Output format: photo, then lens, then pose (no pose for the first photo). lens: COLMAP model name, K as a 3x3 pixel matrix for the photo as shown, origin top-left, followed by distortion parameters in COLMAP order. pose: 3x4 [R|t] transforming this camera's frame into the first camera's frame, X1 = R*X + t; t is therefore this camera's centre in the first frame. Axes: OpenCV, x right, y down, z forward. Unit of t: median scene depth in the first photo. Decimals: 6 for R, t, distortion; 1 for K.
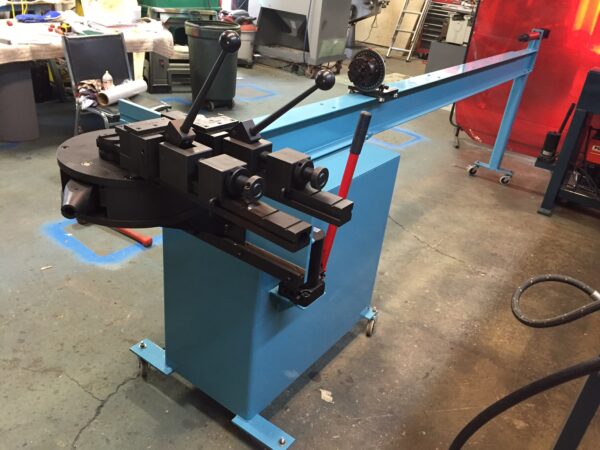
lens RADIAL K [[513.6, 0, 299.3], [0, 513.6, 224.2], [0, 0, 1]] dist [0.008624, -0.001306]
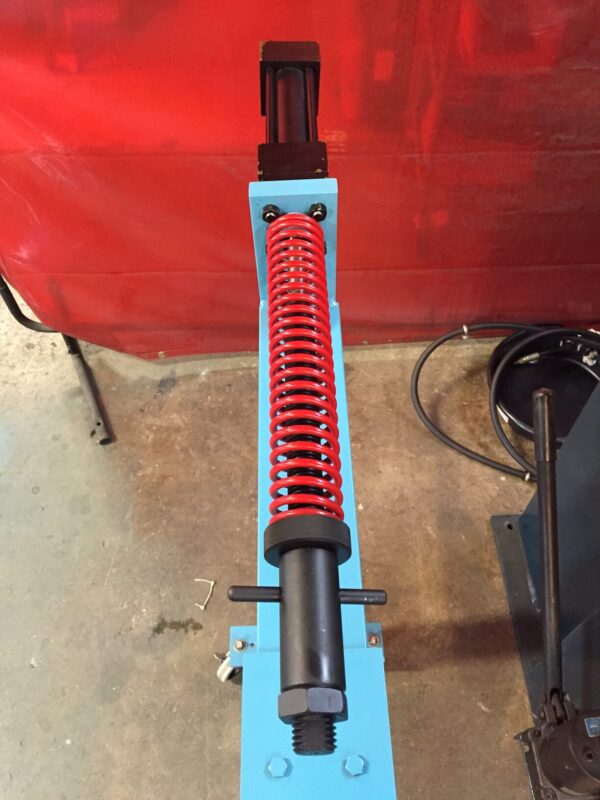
lens RADIAL K [[684.8, 0, 298.7], [0, 684.8, 400.2], [0, 0, 1]] dist [0.008624, -0.001306]
pose [[0.781703, -0.558498, 0.277525, 0.442751], [0.345278, 0.758147, 0.553170, -0.492803], [-0.519349, -0.336591, 0.785483, 0.989888]]
